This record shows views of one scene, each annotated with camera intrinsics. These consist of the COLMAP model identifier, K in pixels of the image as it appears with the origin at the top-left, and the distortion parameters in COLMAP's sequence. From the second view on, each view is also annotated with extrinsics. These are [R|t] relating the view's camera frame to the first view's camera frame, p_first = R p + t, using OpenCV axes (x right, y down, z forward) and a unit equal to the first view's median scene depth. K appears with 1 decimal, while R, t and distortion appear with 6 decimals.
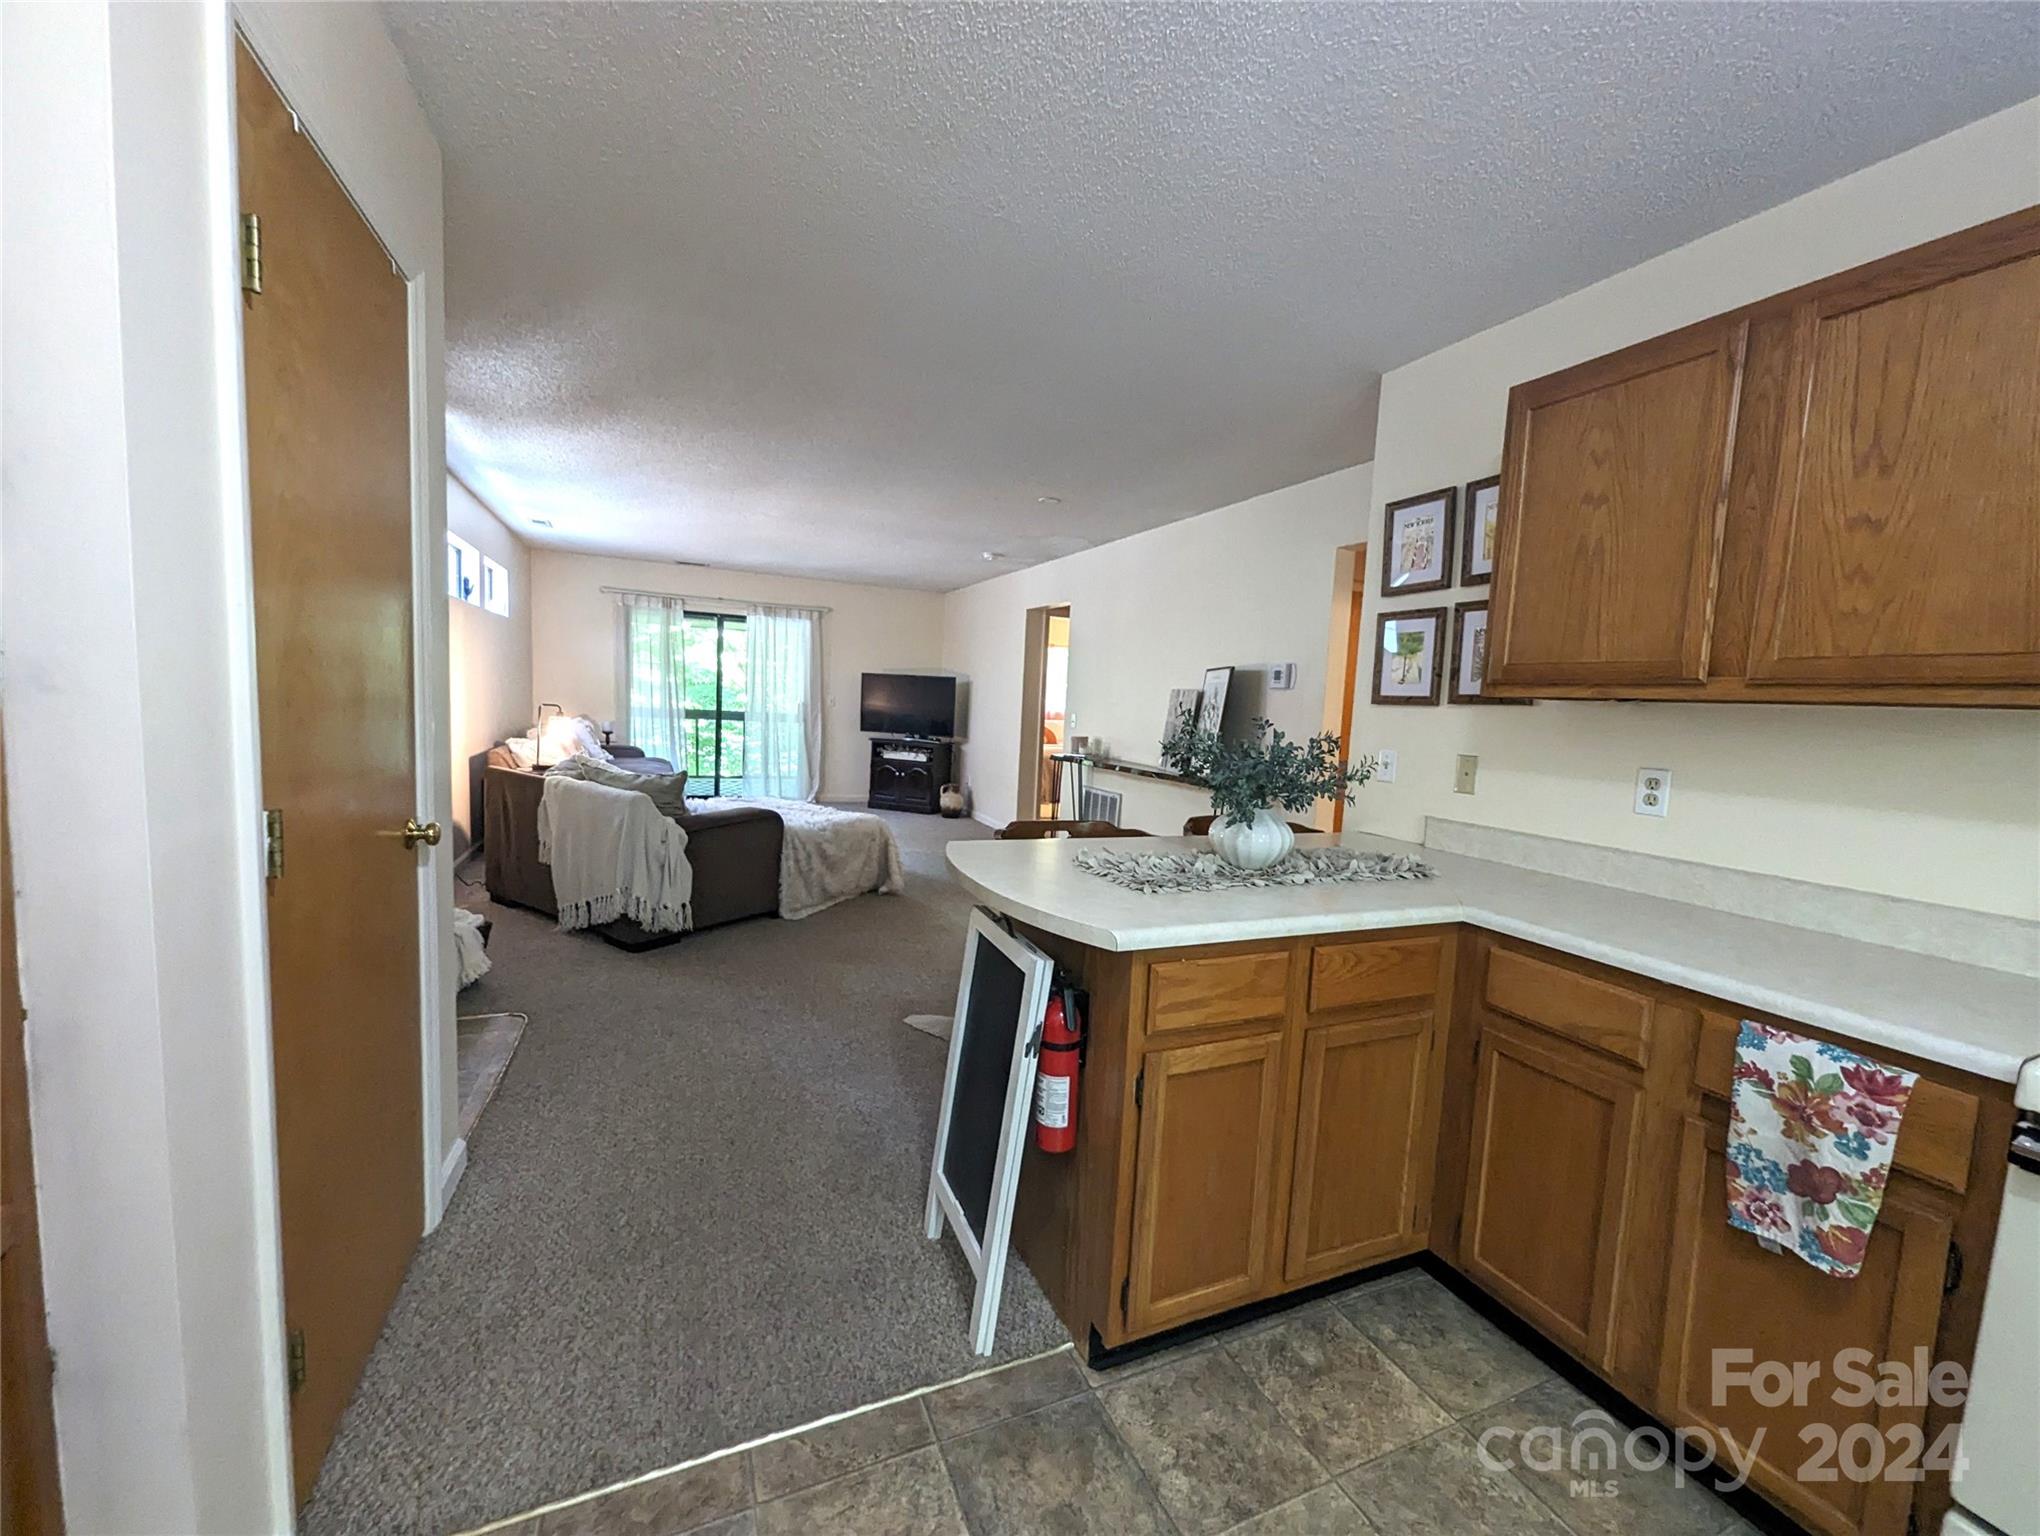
lens RADIAL K [[811.0, 0, 1024.7], [0, 811.0, 769.0], [0, 0, 1]] dist [0.001195, -0.000018]
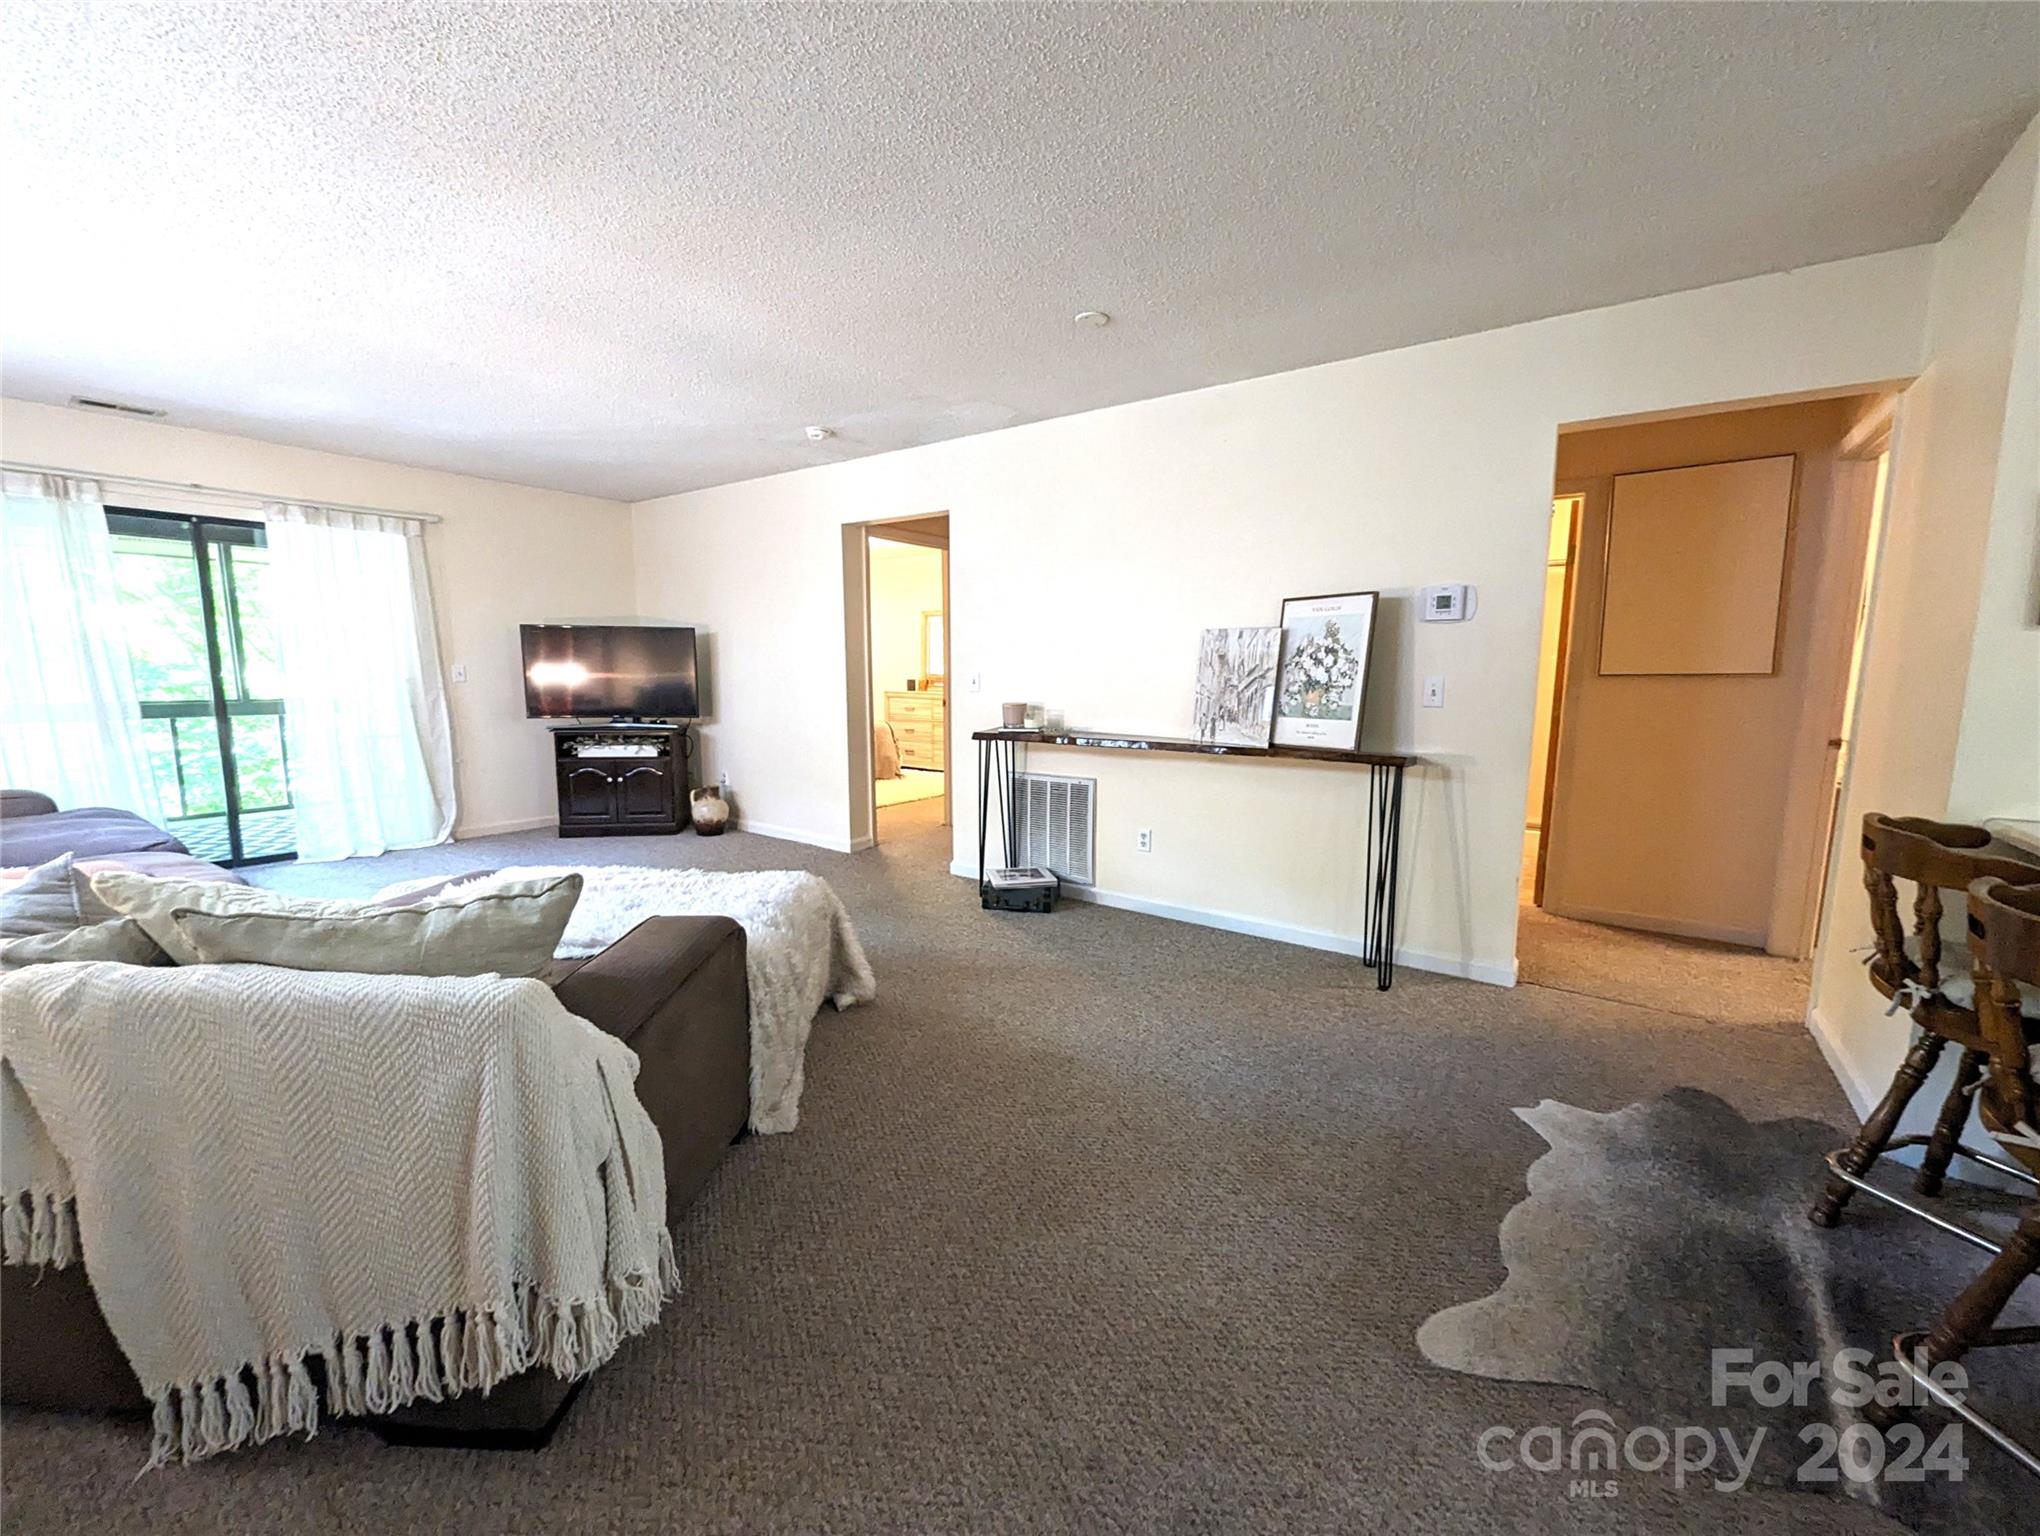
lens RADIAL K [[811.0, 0, 1024.7], [0, 811.0, 769.0], [0, 0, 1]] dist [0.001195, -0.000018]
pose [[0.858923, -0.107704, 0.500651, -0.200643], [0.080155, 0.993859, 0.076292, -0.025980], [-0.505793, -0.025400, 0.862281, 0.278563]]
